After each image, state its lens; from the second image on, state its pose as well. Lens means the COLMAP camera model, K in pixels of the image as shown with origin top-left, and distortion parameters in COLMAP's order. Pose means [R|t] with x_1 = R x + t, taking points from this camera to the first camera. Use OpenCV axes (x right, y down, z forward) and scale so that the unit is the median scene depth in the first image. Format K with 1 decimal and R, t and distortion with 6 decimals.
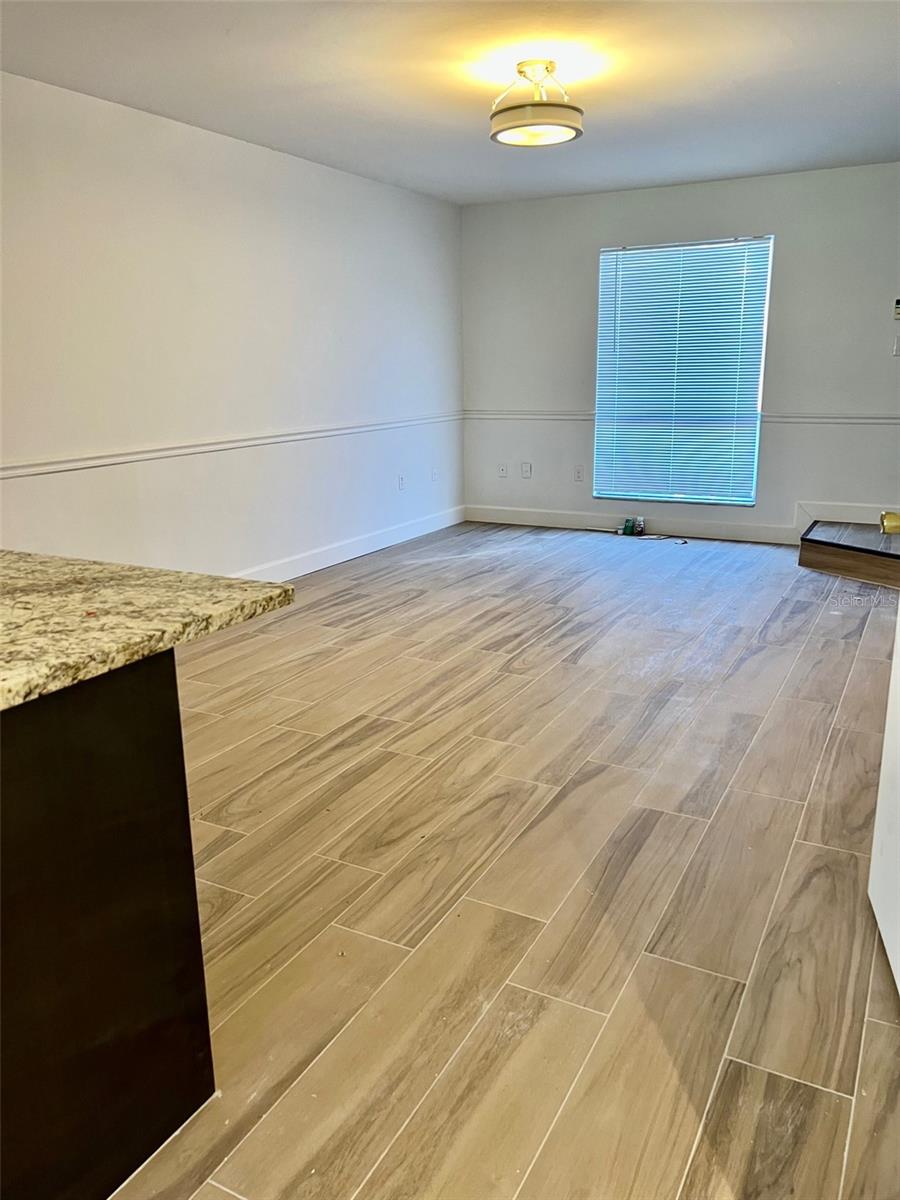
lens RADIAL K [[915.0, 0, 449.5], [0, 915.0, 599.9], [0, 0, 1]] dist [0.046639, -0.032254]
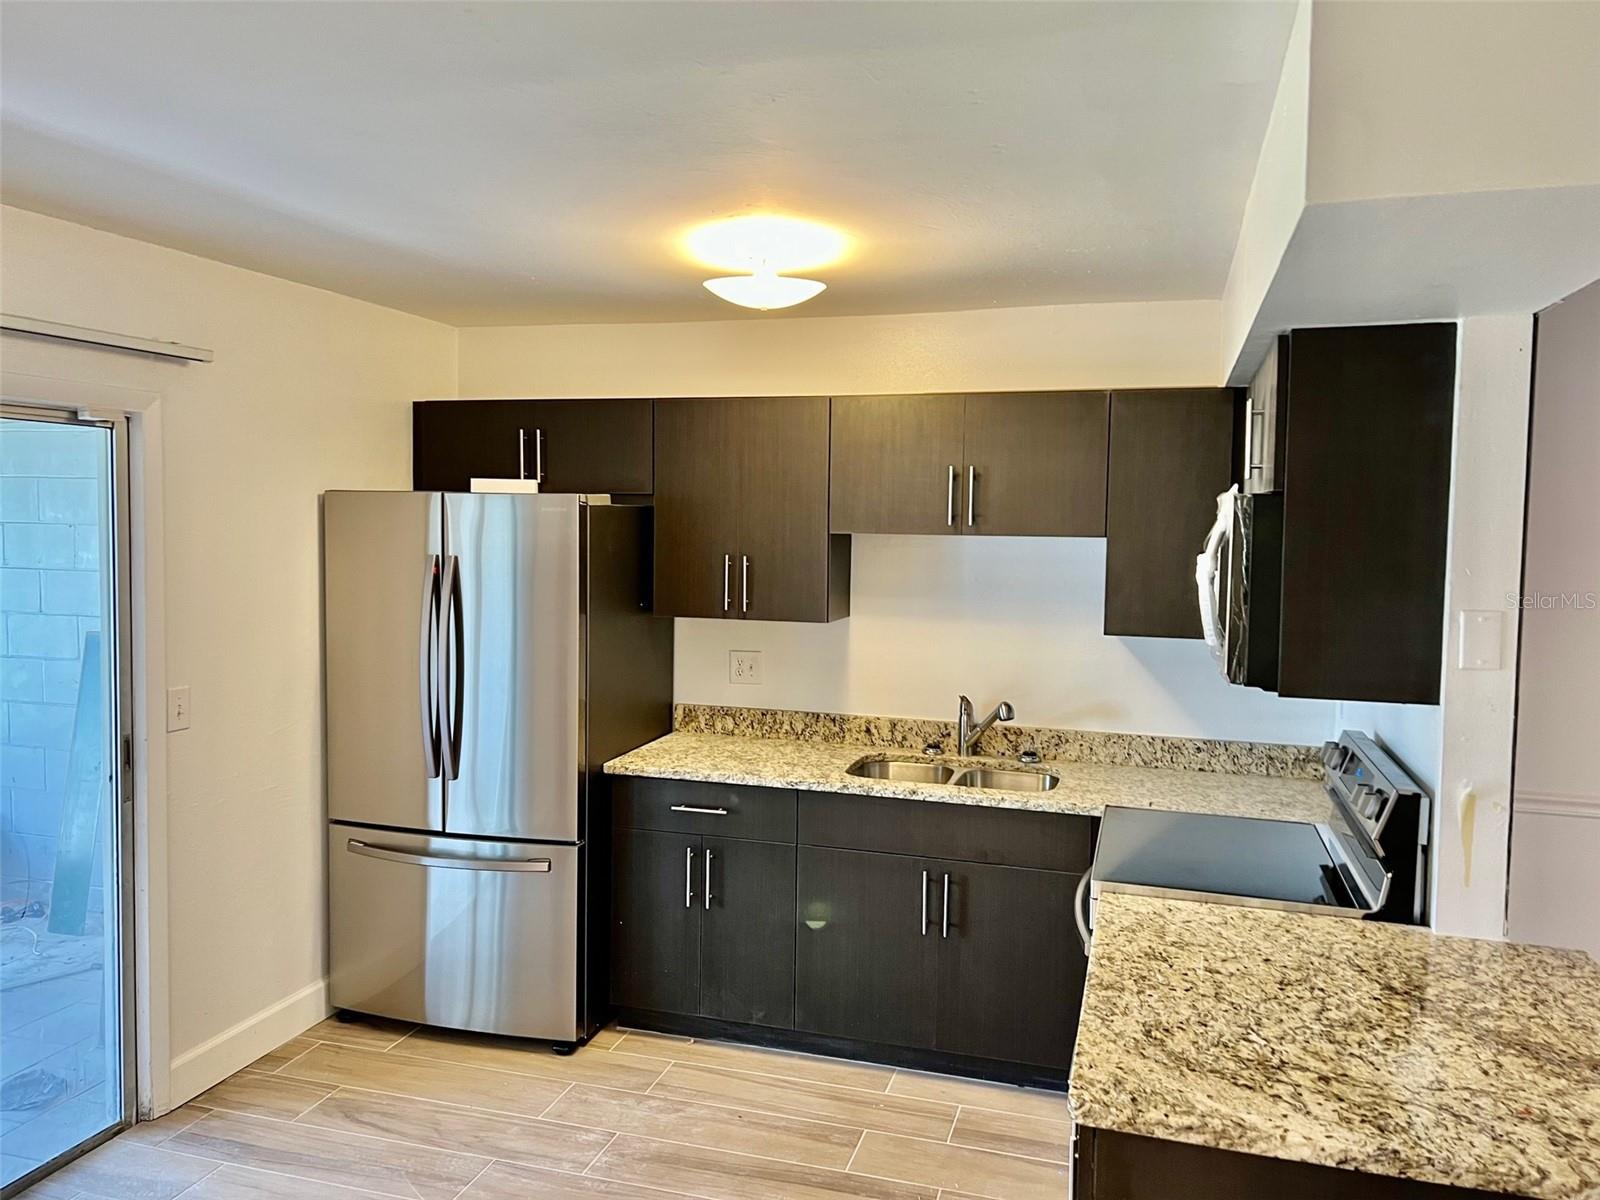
lens RADIAL K [[1220.0, 0, 789.1], [0, 1220.0, 554.7], [0, 0, 1]] dist [0.046639, -0.032254]
pose [[0.200437, 0.056445, -0.978079, 0.700954], [-0.254780, 0.966992, 0.003593, -0.380731], [0.945998, 0.248475, 0.208202, -0.060657]]
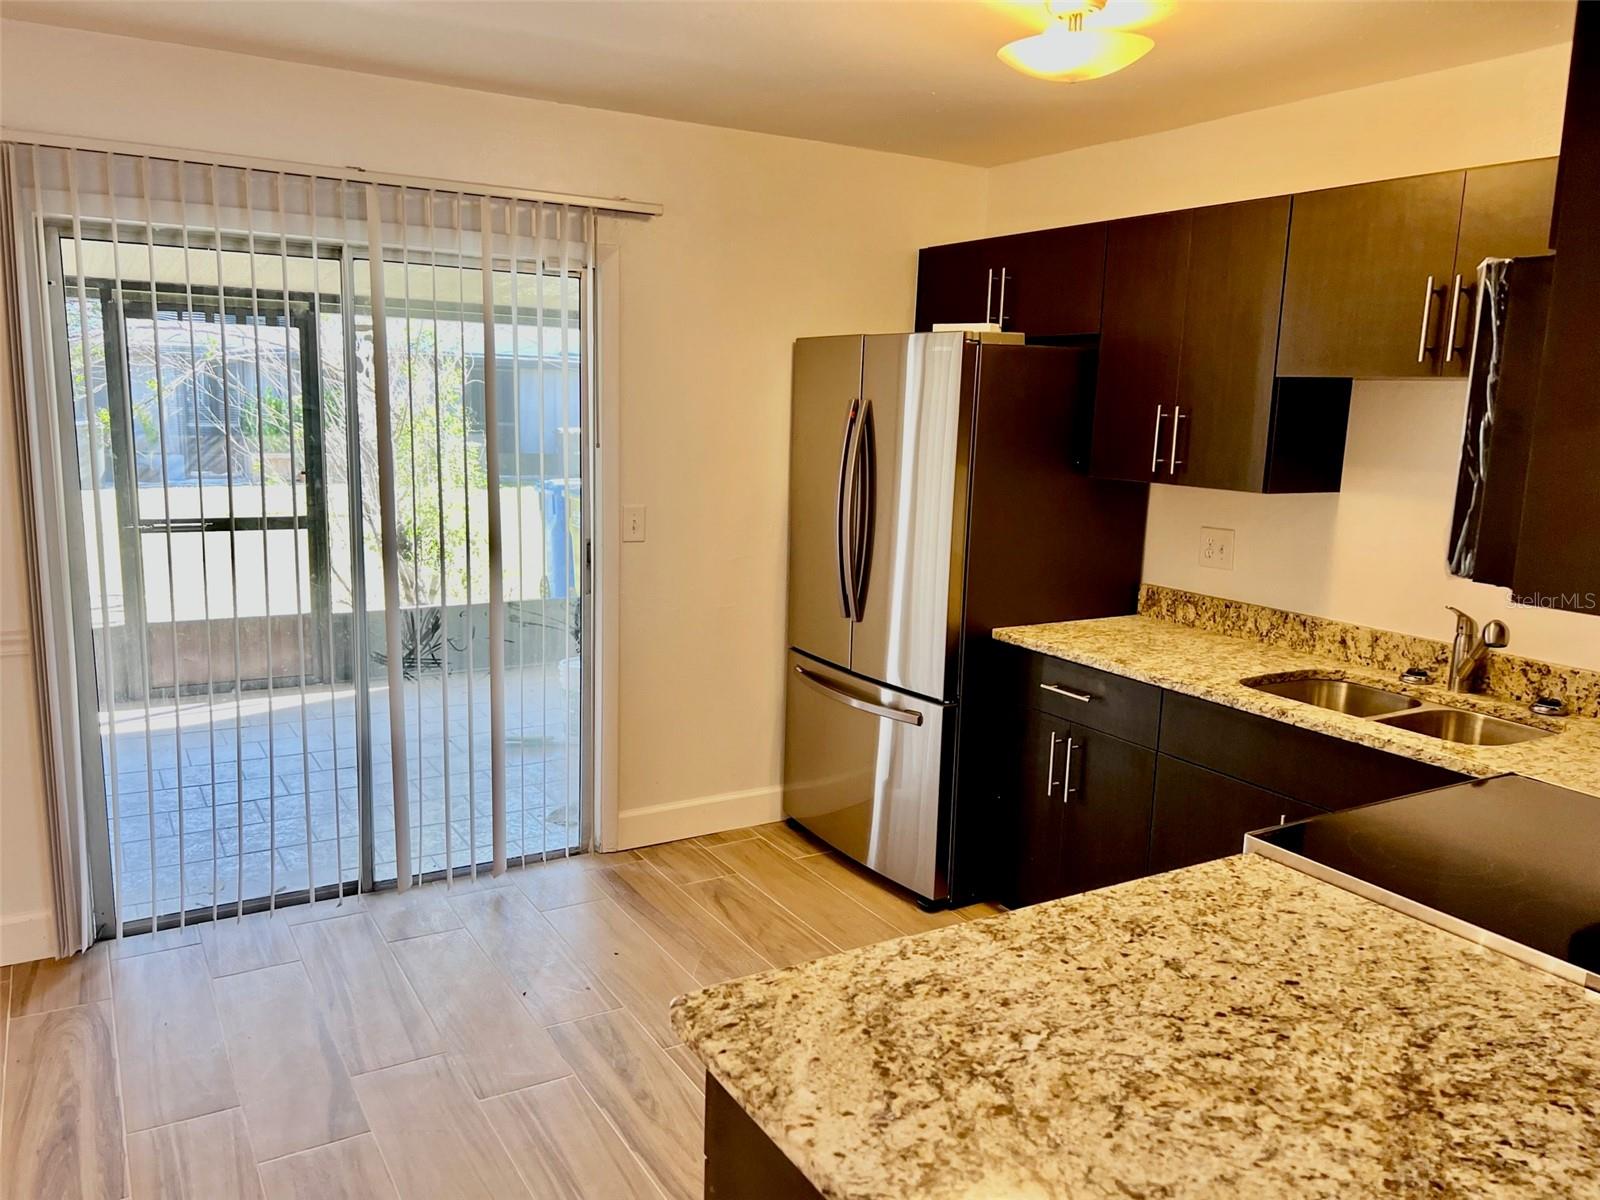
lens RADIAL K [[1220.0, 0, 795.2], [0, 1220.0, 603.5], [0, 0, 1]] dist [0.046639, -0.032254]
pose [[-0.513630, 0.149286, -0.844925, 0.276662], [-0.226061, 0.926408, 0.301105, -0.555602], [0.827696, 0.345661, -0.442083, 1.135998]]
